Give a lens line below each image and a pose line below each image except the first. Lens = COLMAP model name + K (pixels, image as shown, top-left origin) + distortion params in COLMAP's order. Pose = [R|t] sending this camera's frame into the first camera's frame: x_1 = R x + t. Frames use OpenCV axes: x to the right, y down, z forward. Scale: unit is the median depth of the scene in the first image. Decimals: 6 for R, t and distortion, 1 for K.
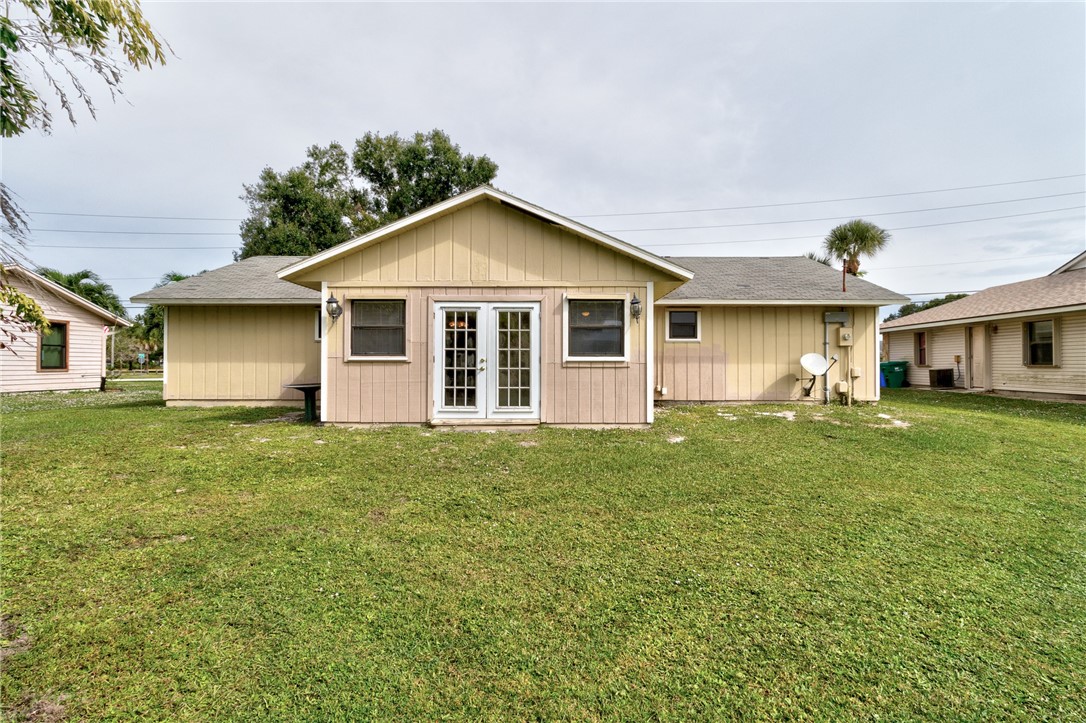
lens RADIAL K [[513.4, 0, 545.1], [0, 513.4, 362.0], [0, 0, 1]] dist [-0.003166, -0.001477]
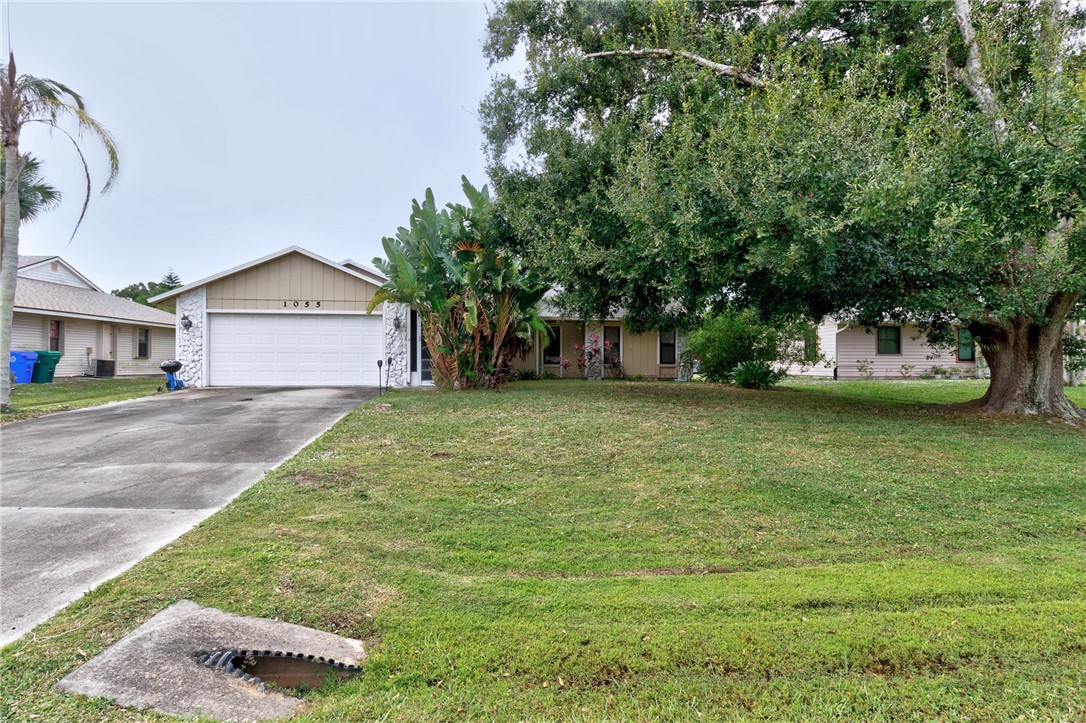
lens RADIAL K [[609.3, 0, 542.5], [0, 609.3, 358.0], [0, 0, 1]] dist [0.005469, -0.001289]
pose [[-0.997979, -0.000846, -0.063542, -0.090710], [-0.000070, 0.999925, -0.012216, 0.026856], [0.063548, -0.012187, -0.997904, 2.524547]]
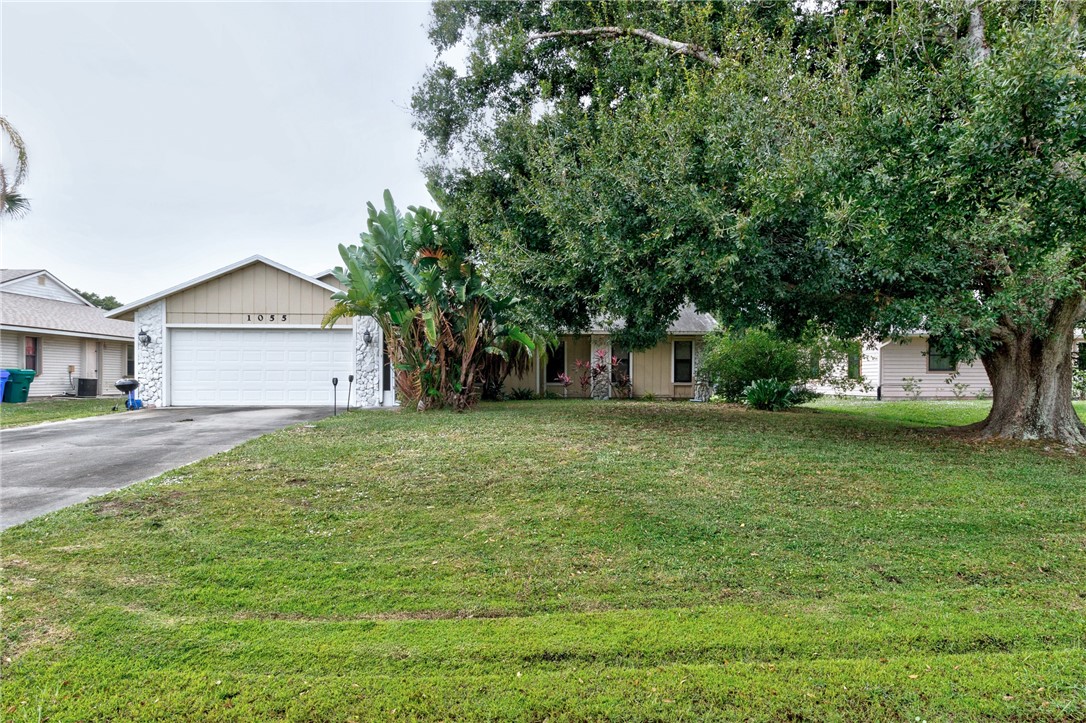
lens RADIAL K [[661.5, 0, 565.4], [0, 661.5, 383.6], [0, 0, 1]] dist [0.008417, 0.000704]
pose [[-0.999995, 0.000167, -0.003236, -0.217394], [0.000172, 0.999999, -0.001665, 0.028326], [0.003236, -0.001665, -0.999993, 2.516018]]
